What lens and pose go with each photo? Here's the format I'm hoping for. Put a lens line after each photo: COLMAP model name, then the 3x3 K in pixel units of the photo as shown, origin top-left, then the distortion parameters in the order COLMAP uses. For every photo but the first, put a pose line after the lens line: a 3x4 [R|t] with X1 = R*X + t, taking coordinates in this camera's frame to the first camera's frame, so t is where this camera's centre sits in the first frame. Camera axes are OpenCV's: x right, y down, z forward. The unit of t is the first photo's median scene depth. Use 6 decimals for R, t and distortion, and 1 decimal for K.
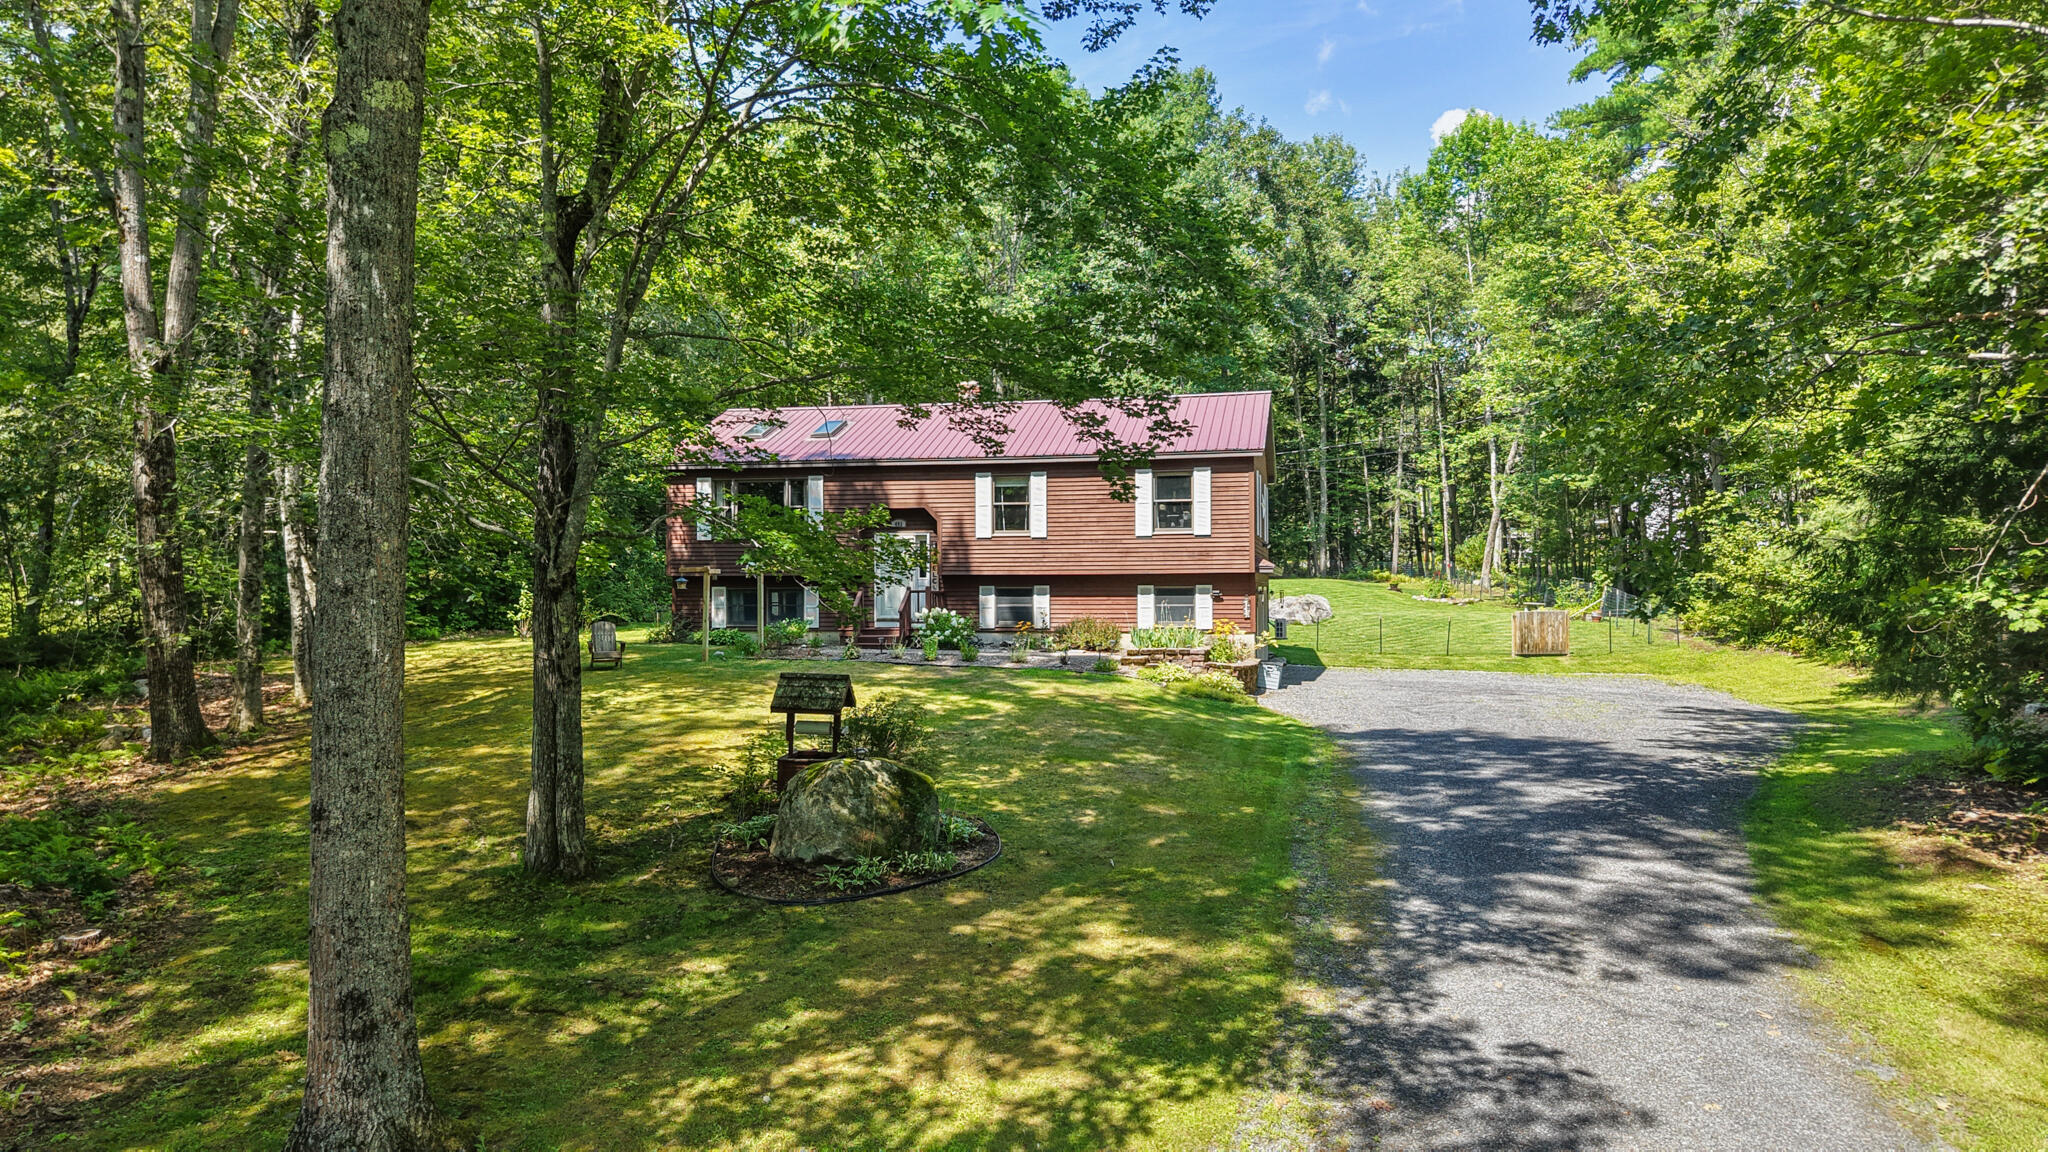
lens RADIAL K [[1374.1, 0, 1024.0], [0, 1374.1, 576.0], [0, 0, 1]] dist [0.089552, -0.145461]
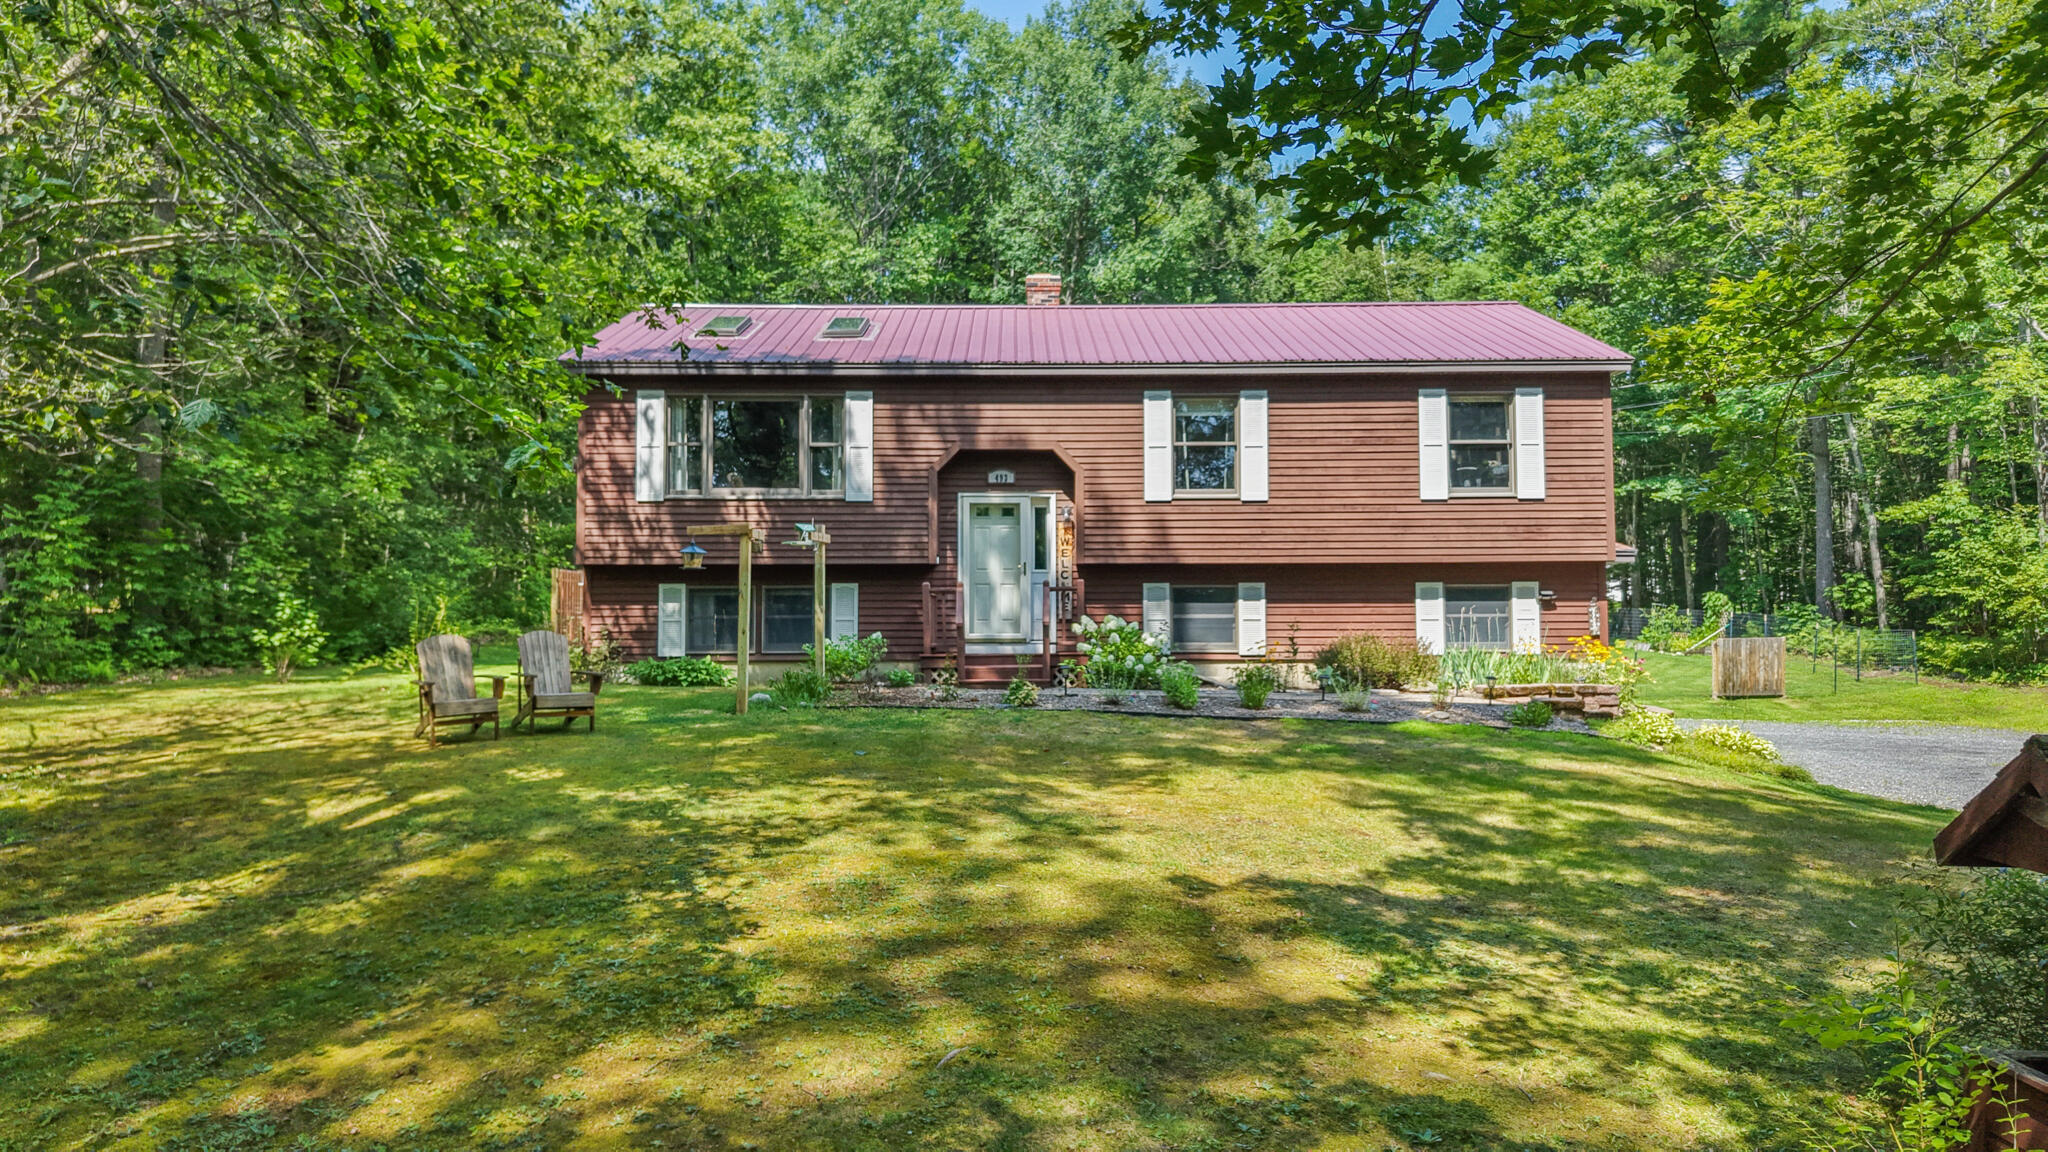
lens RADIAL K [[1381.0, 0, 1024.0], [0, 1381.0, 576.0], [0, 0, 1]] dist [0.036159, -0.035470]
pose [[0.977687, 0.009388, 0.209857, -0.208094], [-0.001002, 0.999198, -0.040028, 0.027718], [-0.210065, 0.038925, 0.976912, 0.435403]]
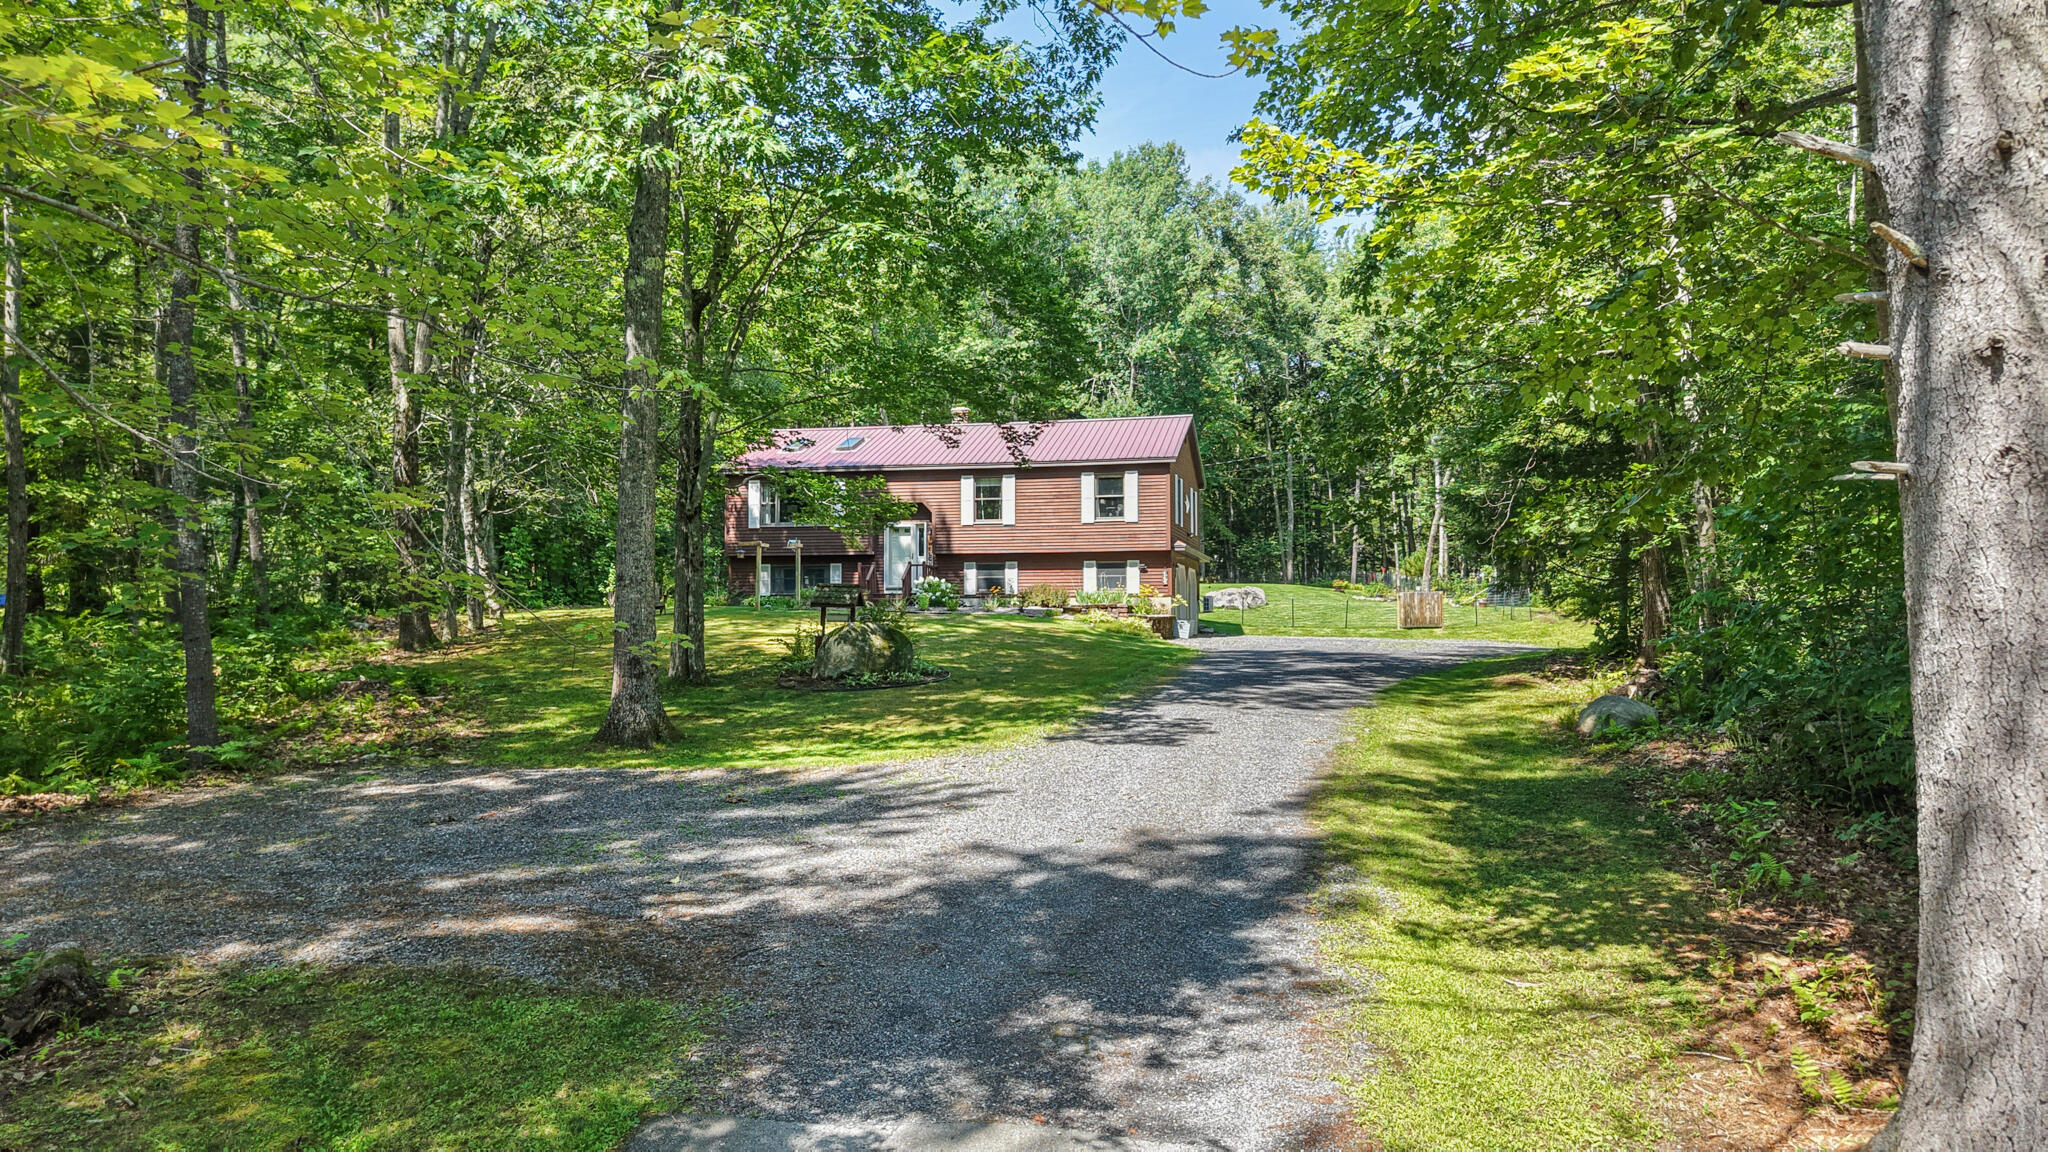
lens RADIAL K [[1374.1, 0, 1024.0], [0, 1374.1, 576.0], [0, 0, 1]] dist [0.089552, -0.145461]
pose [[0.999878, 0.001934, -0.015522, 0.045191], [-0.002339, 0.999656, -0.026122, 0.054700], [0.015466, 0.026155, 0.999538, -0.306515]]
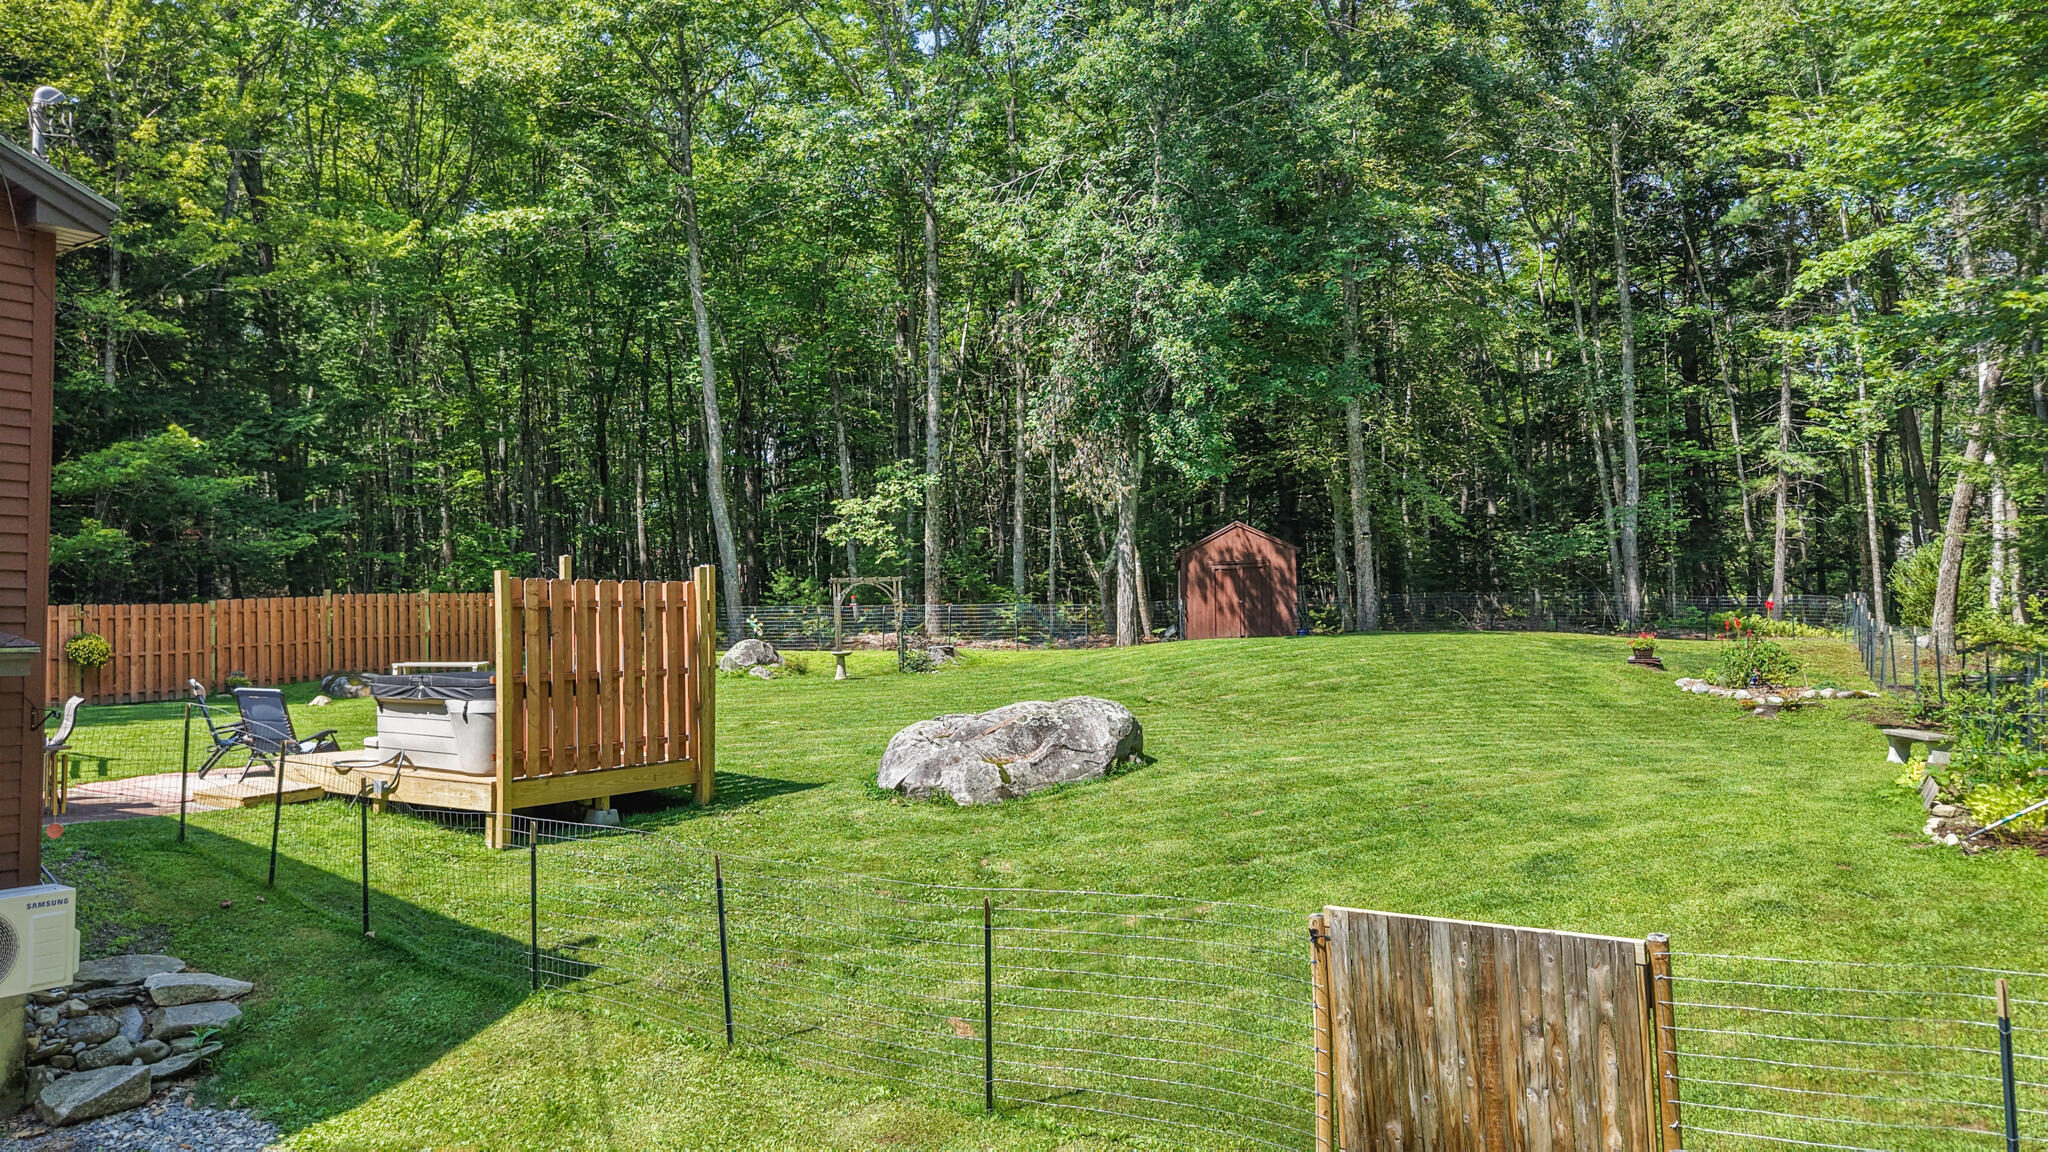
lens RADIAL K [[1374.1, 0, 1024.0], [0, 1374.1, 576.0], [0, 0, 1]] dist [0.089552, -0.145461]
pose [[0.935285, -0.018525, -0.353411, 0.468388], [0.007650, 0.999454, -0.032144, -0.007307], [0.353814, 0.027360, 0.934916, 1.042357]]
